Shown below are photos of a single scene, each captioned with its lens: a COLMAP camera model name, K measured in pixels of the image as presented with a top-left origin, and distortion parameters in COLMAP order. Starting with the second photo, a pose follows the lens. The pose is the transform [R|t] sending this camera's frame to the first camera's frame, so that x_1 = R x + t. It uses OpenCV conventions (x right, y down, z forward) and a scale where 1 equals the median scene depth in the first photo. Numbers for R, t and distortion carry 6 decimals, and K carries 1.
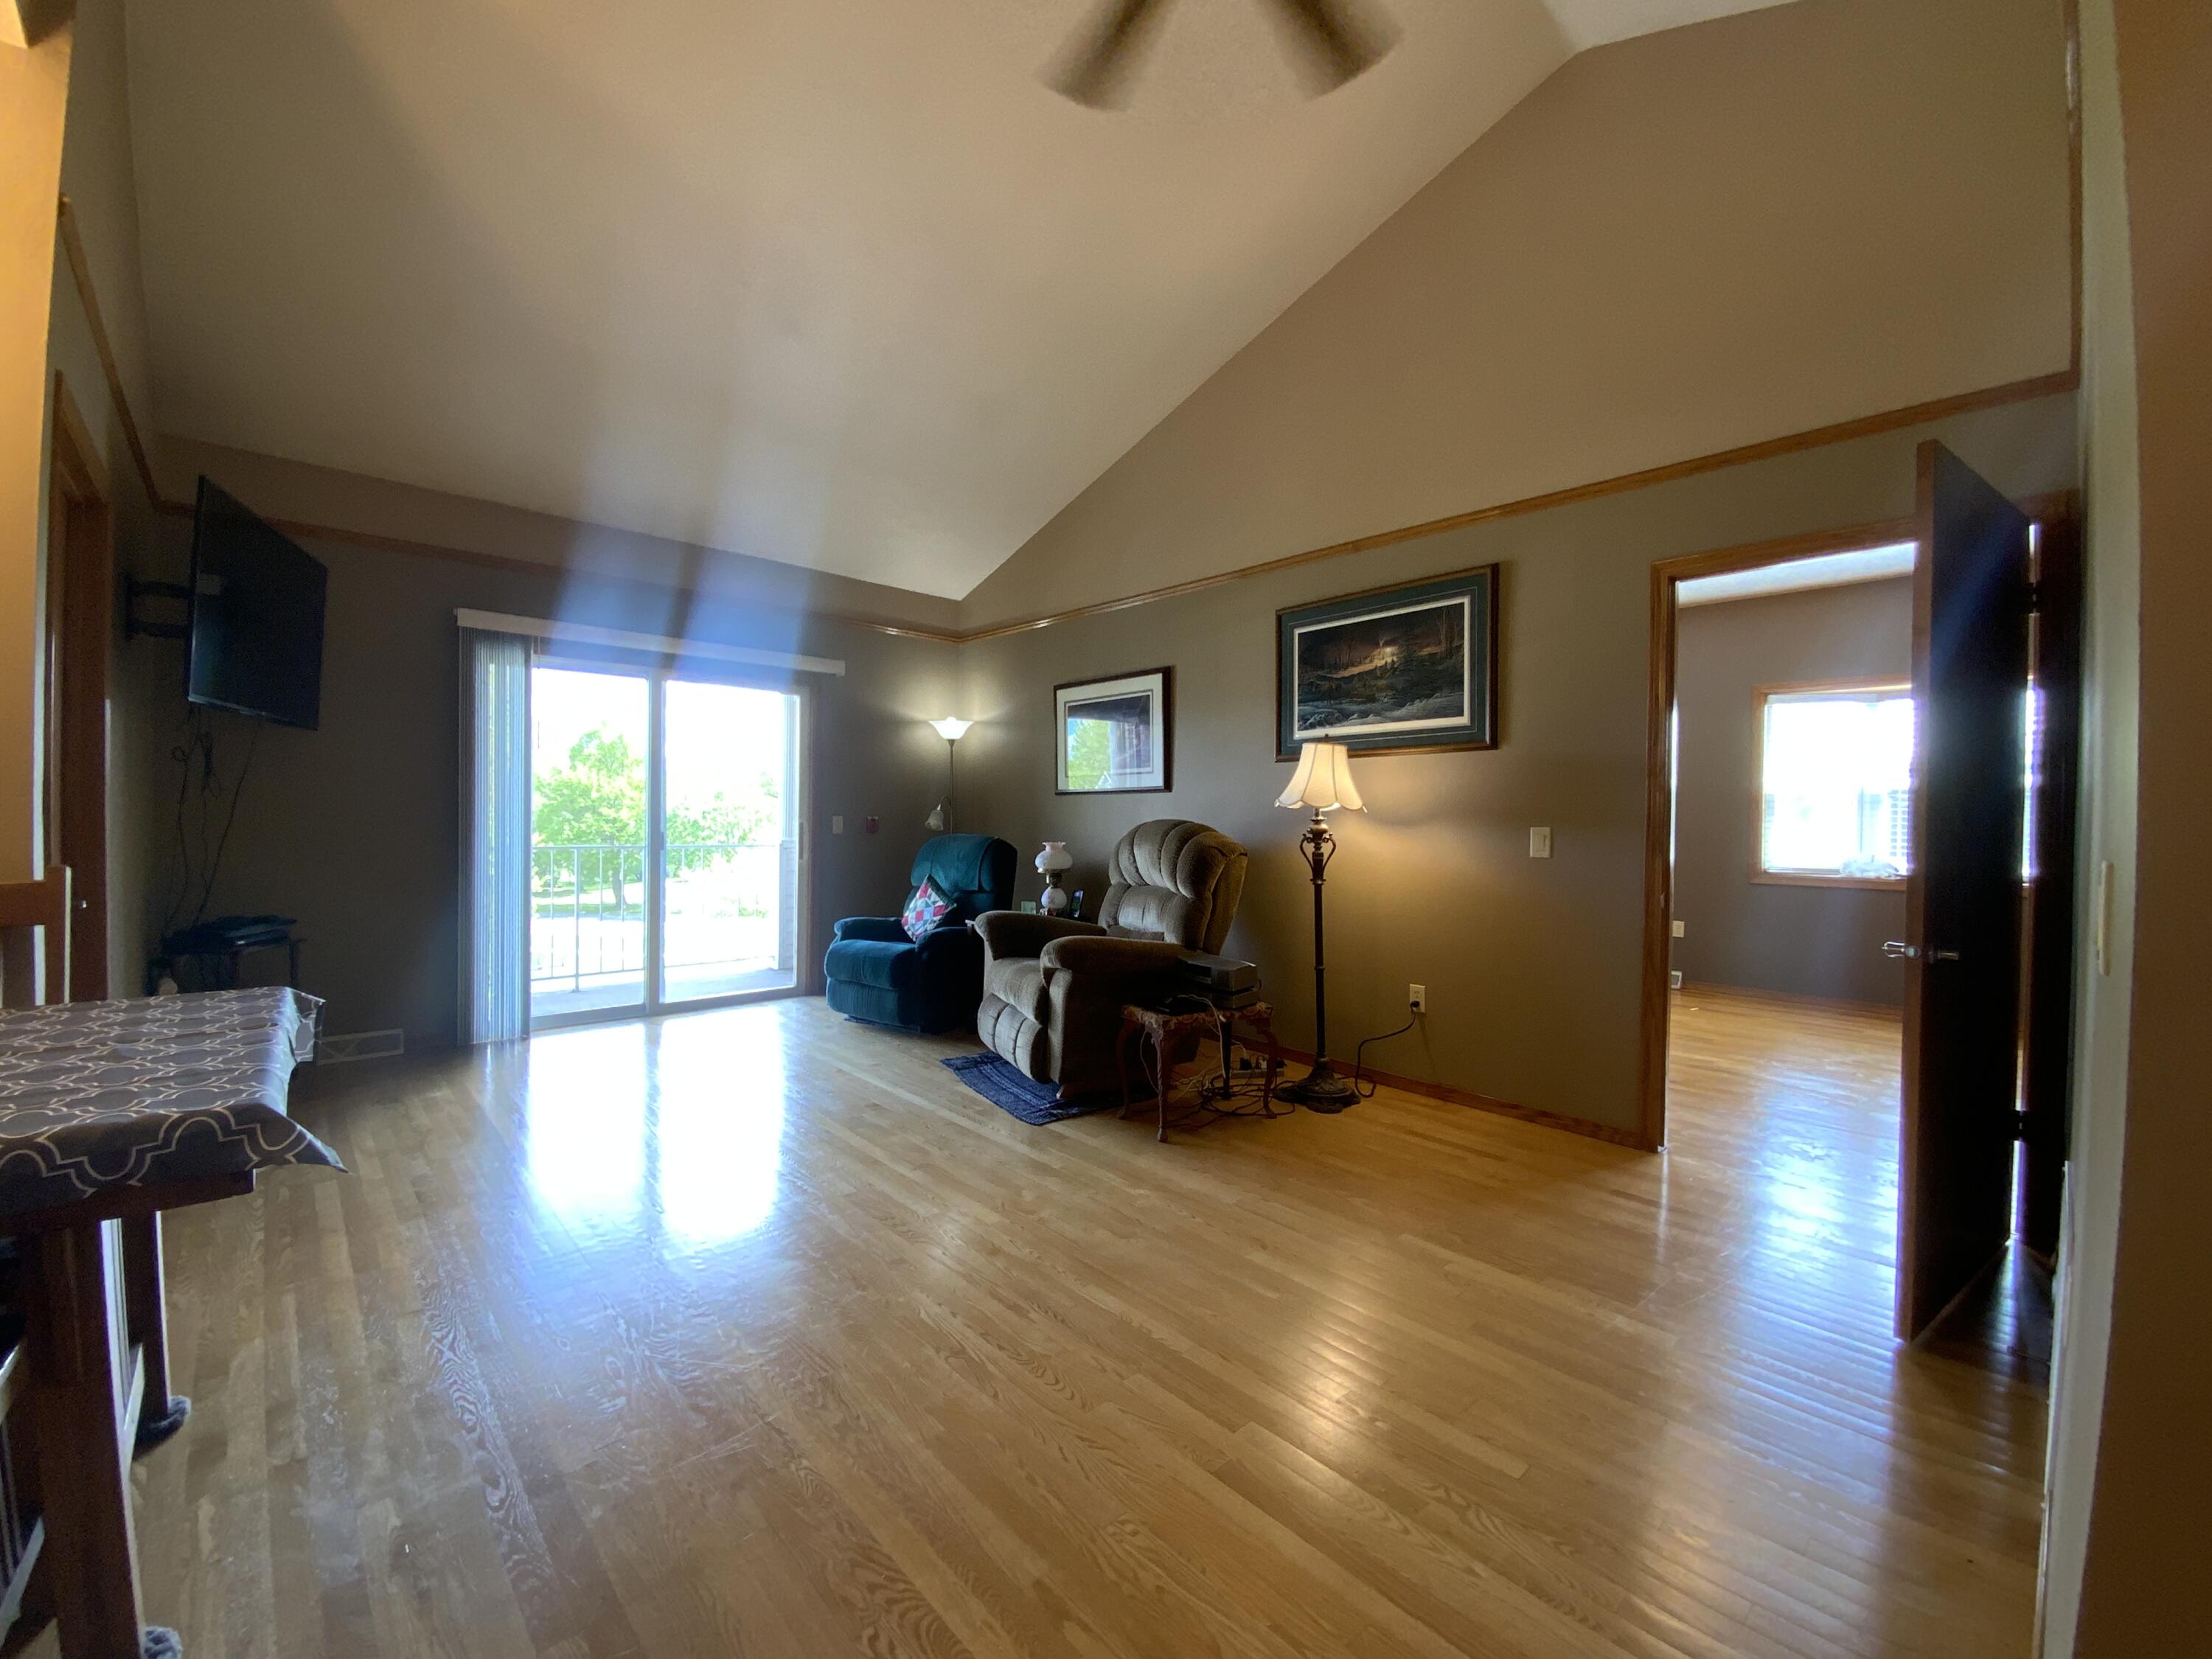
lens RADIAL K [[885.7, 0, 1094.4], [0, 885.7, 829.7], [0, 0, 1]] dist [0.000195, -0.015377]
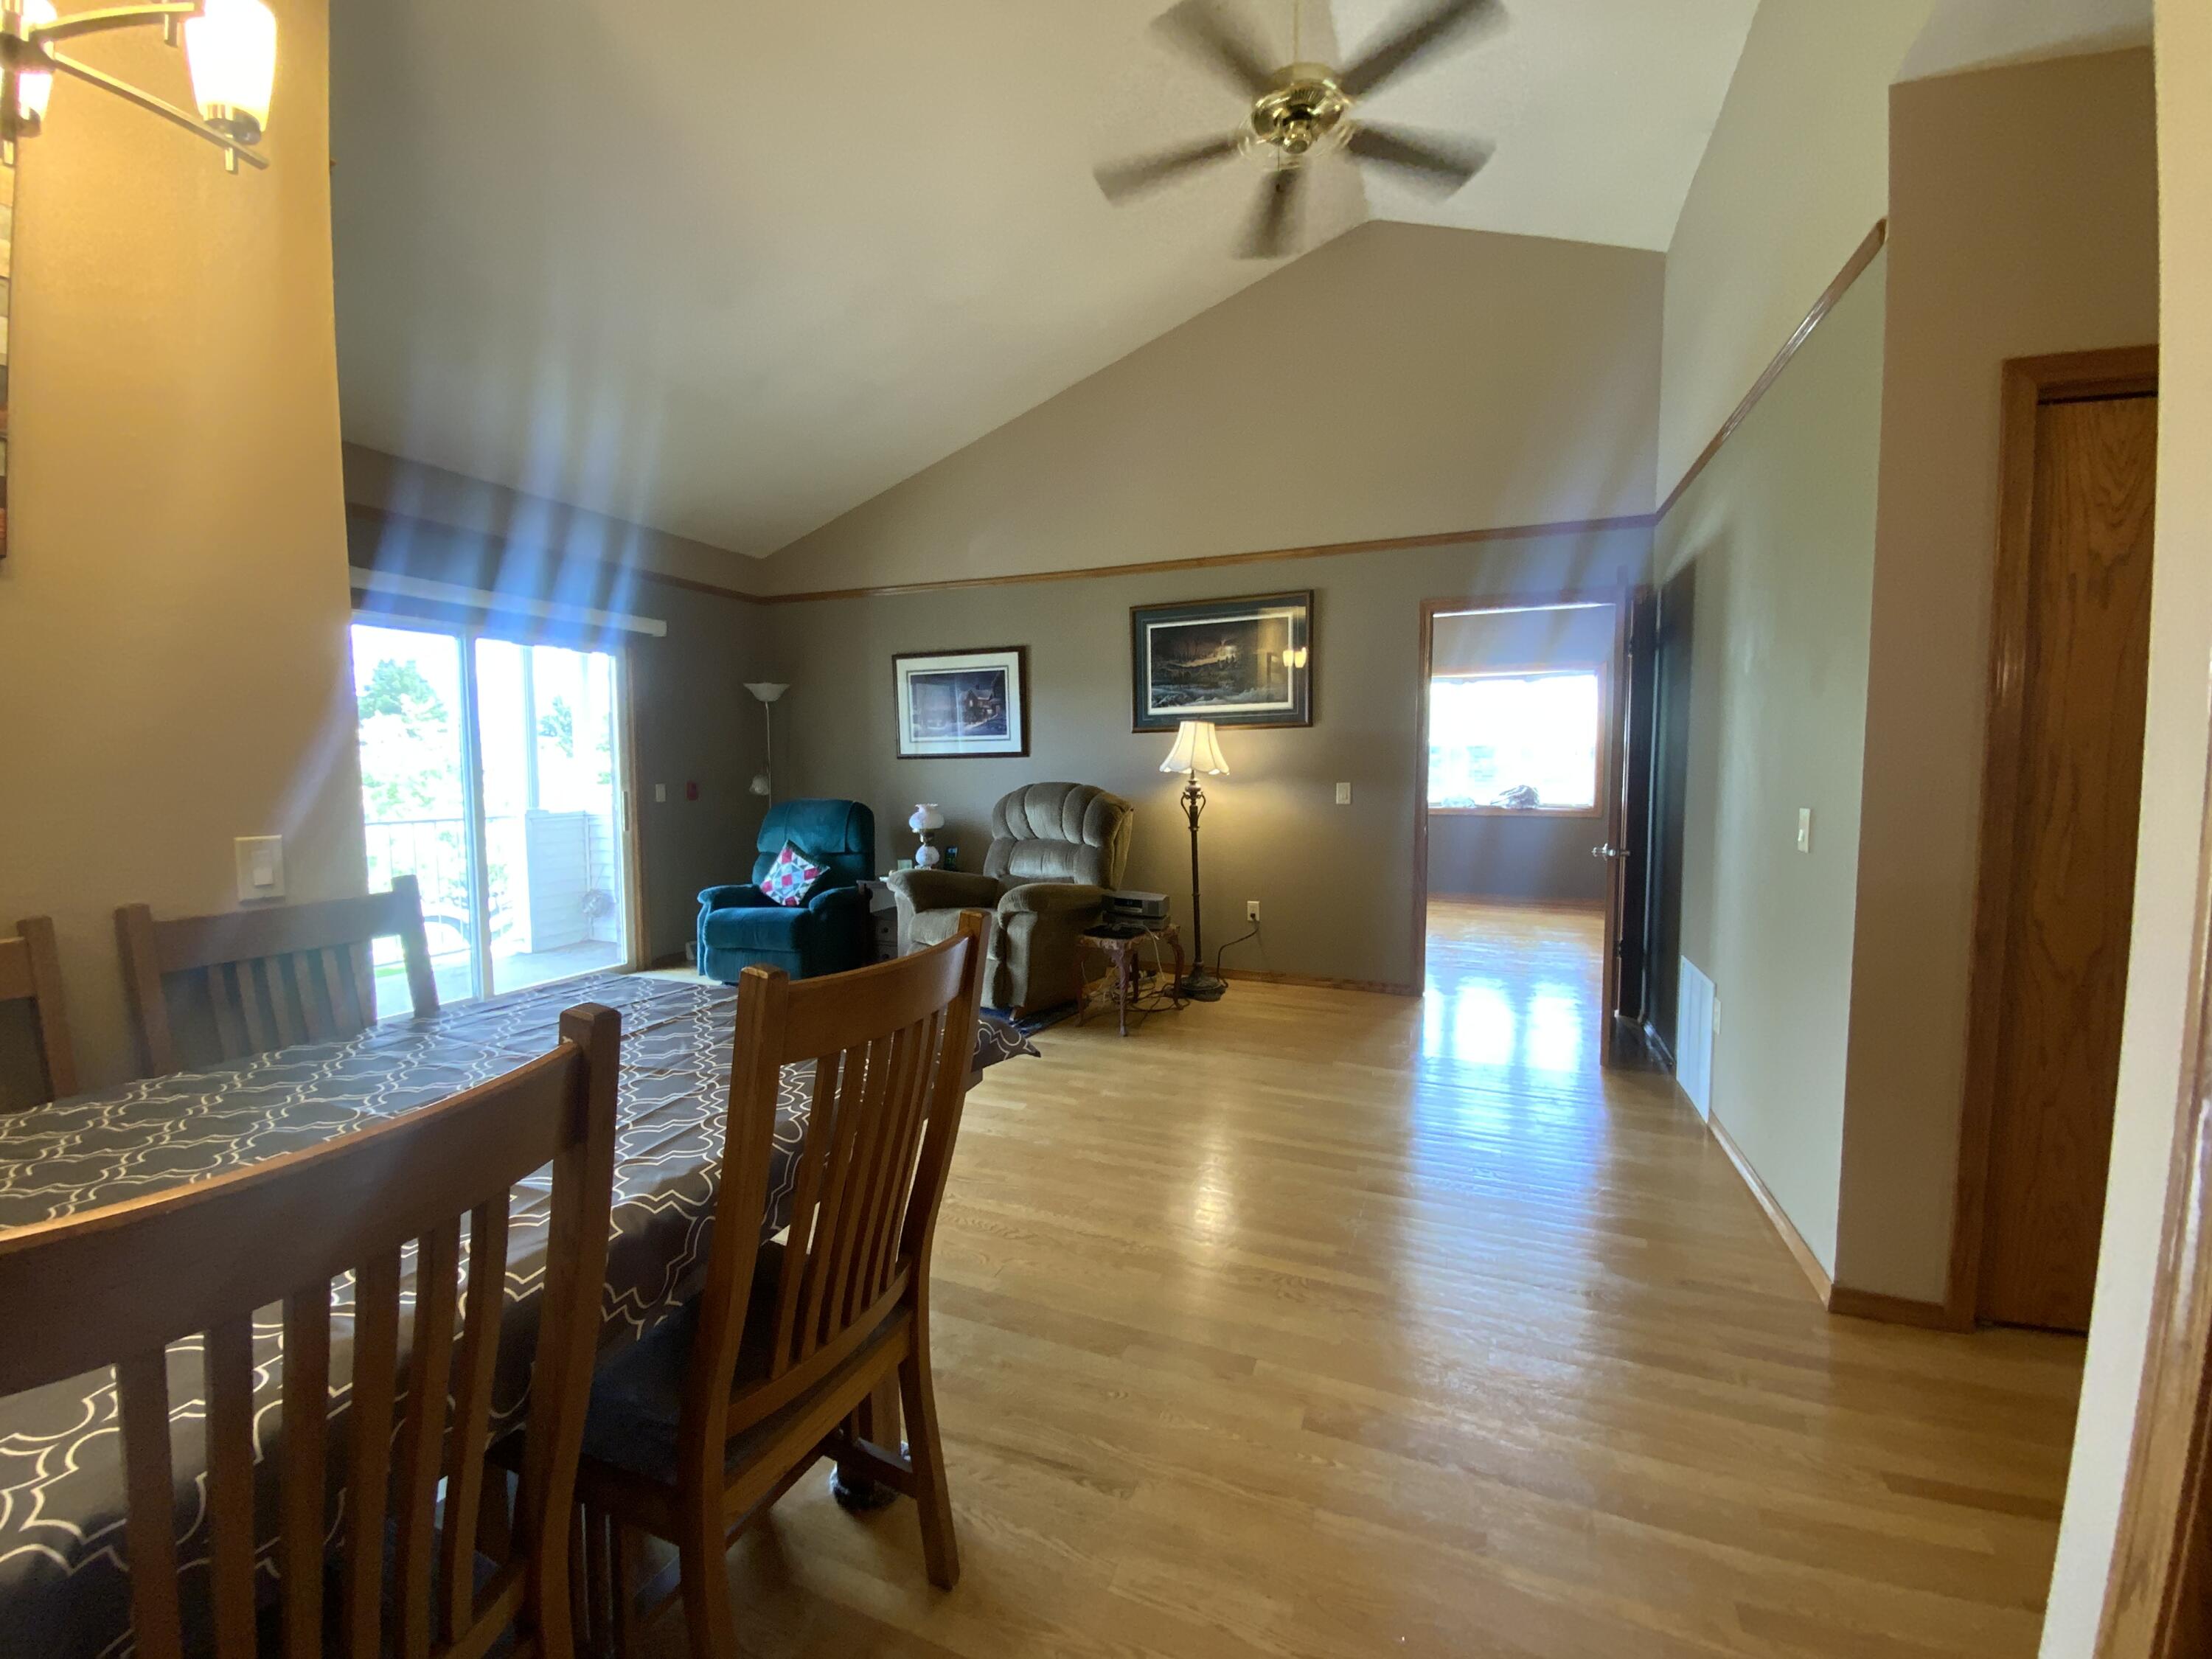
lens RADIAL K [[897.2, 0, 1106.0], [0, 897.2, 829.5], [0, 0, 1]] dist [0.020177, -0.018836]
pose [[0.904427, -0.051160, 0.423550, -0.391506], [0.024493, 0.997373, 0.068170, -0.030548], [-0.425925, -0.051281, 0.903304, -0.125000]]
